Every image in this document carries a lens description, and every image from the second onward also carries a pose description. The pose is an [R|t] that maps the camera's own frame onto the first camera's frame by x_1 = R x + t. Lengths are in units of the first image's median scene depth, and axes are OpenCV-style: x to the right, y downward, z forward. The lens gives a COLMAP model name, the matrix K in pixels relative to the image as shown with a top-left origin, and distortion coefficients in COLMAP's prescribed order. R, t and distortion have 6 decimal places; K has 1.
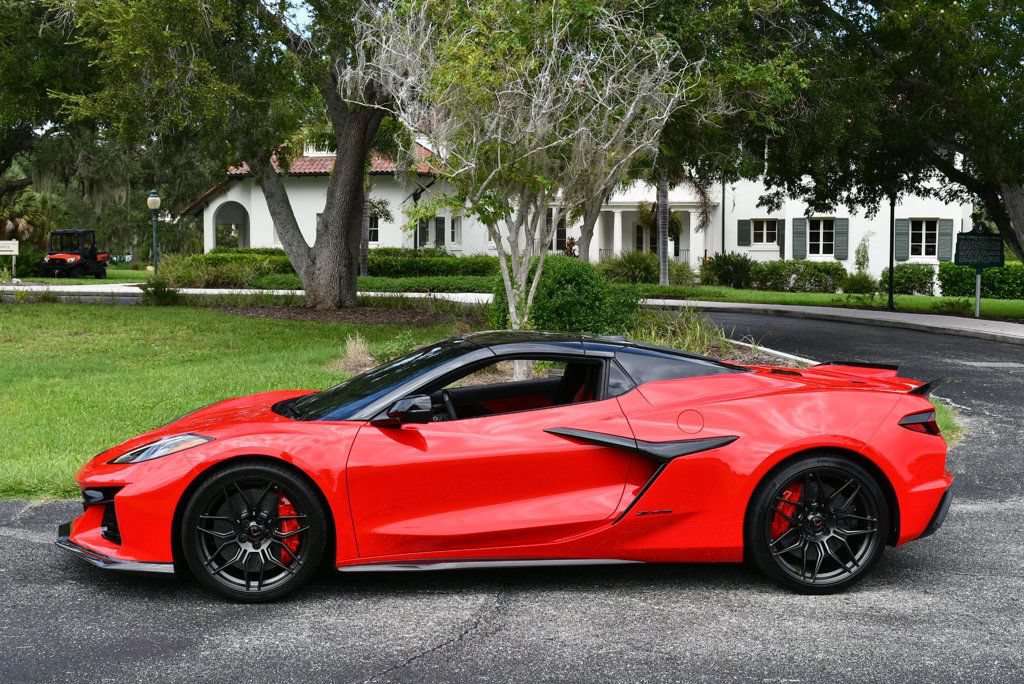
lens RADIAL K [[1531.7, 0, 519.8], [0, 1531.7, 347.2], [0, 0, 1]] dist [-0.040414, 0.000000]
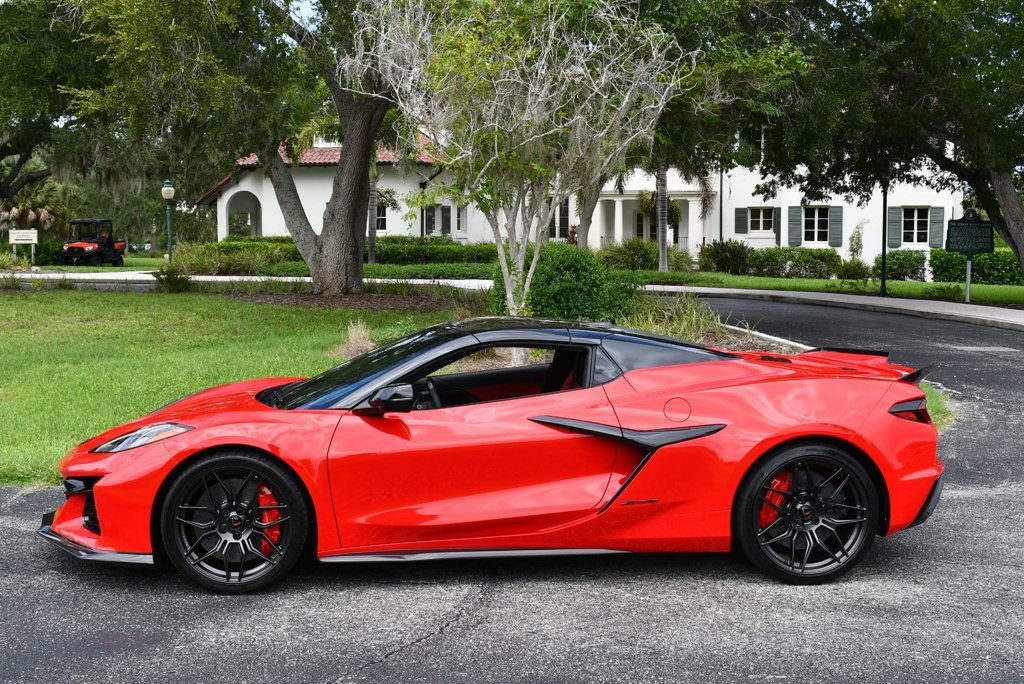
lens RADIAL K [[1456.2, 0, 522.6], [0, 1456.2, 352.6], [0, 0, 1]] dist [-0.049163, 0.000000]
pose [[0.999980, -0.001436, -0.006093, 0.006660], [0.001526, 0.999888, 0.014858, -0.000828], [0.006071, -0.014867, 0.999871, 0.024075]]
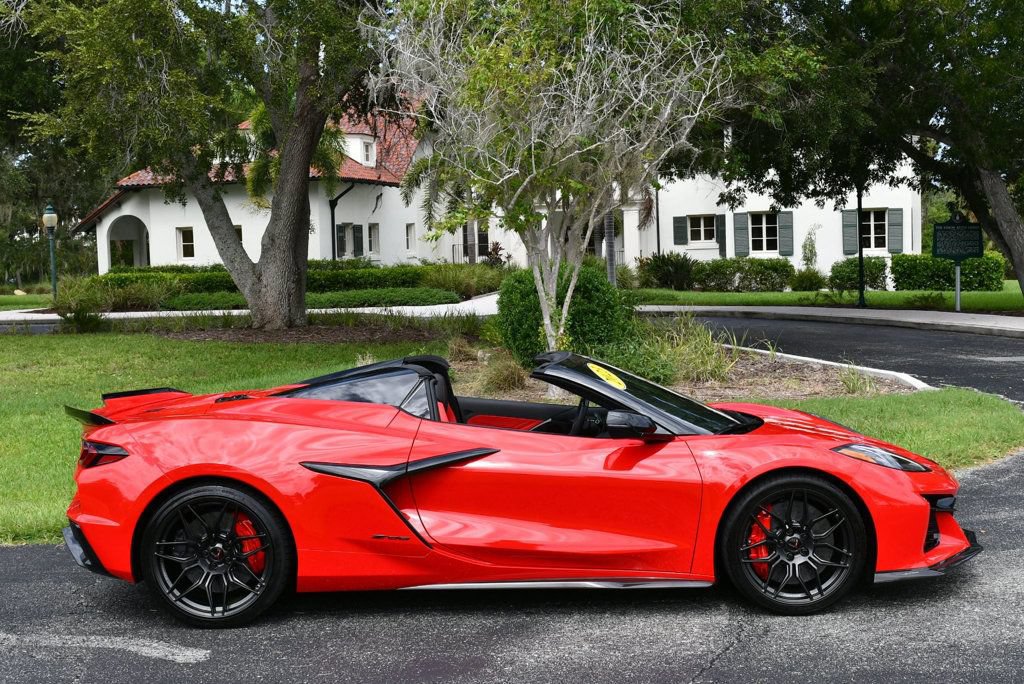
lens RADIAL K [[1749.6, 0, 452.3], [0, 1749.6, 303.0], [0, 0, 1]] dist [-0.017958, 0.000000]
pose [[0.995508, -0.037662, 0.086863, -0.111879], [0.040666, 0.998626, -0.033066, -0.001758], [-0.085498, 0.036450, 0.995671, -0.056499]]
